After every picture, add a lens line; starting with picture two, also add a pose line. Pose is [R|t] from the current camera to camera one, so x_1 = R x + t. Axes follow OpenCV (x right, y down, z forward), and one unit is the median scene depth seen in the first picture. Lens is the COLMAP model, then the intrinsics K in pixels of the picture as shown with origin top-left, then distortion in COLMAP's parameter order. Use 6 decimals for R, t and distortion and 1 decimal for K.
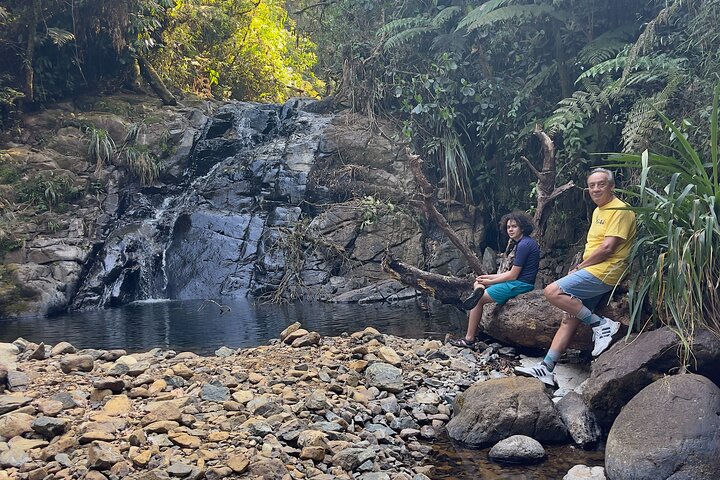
lens RADIAL K [[666.8, 0, 360.0], [0, 666.8, 240.0], [0, 0, 1]] dist [0.010011, -0.107642]
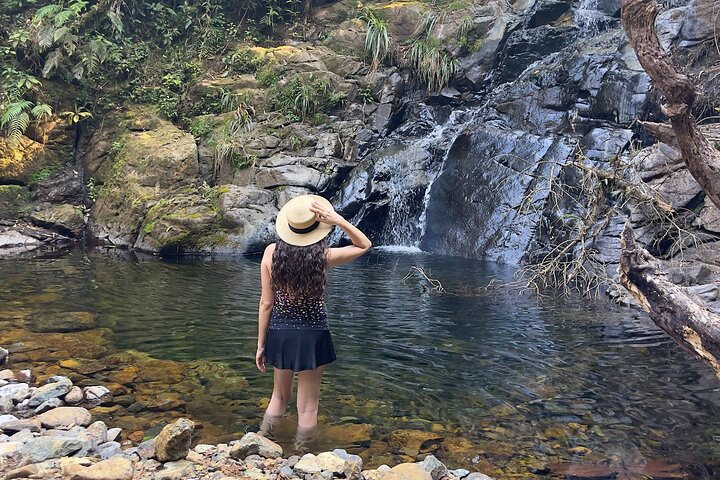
lens RADIAL K [[666.8, 0, 360.0], [0, 666.8, 240.0], [0, 0, 1]] dist [0.010011, -0.107642]
pose [[0.796825, 0.134661, -0.589013, 0.085428], [-0.064572, 0.988244, 0.138580, -0.018045], [0.600750, -0.072390, 0.796153, 0.354636]]
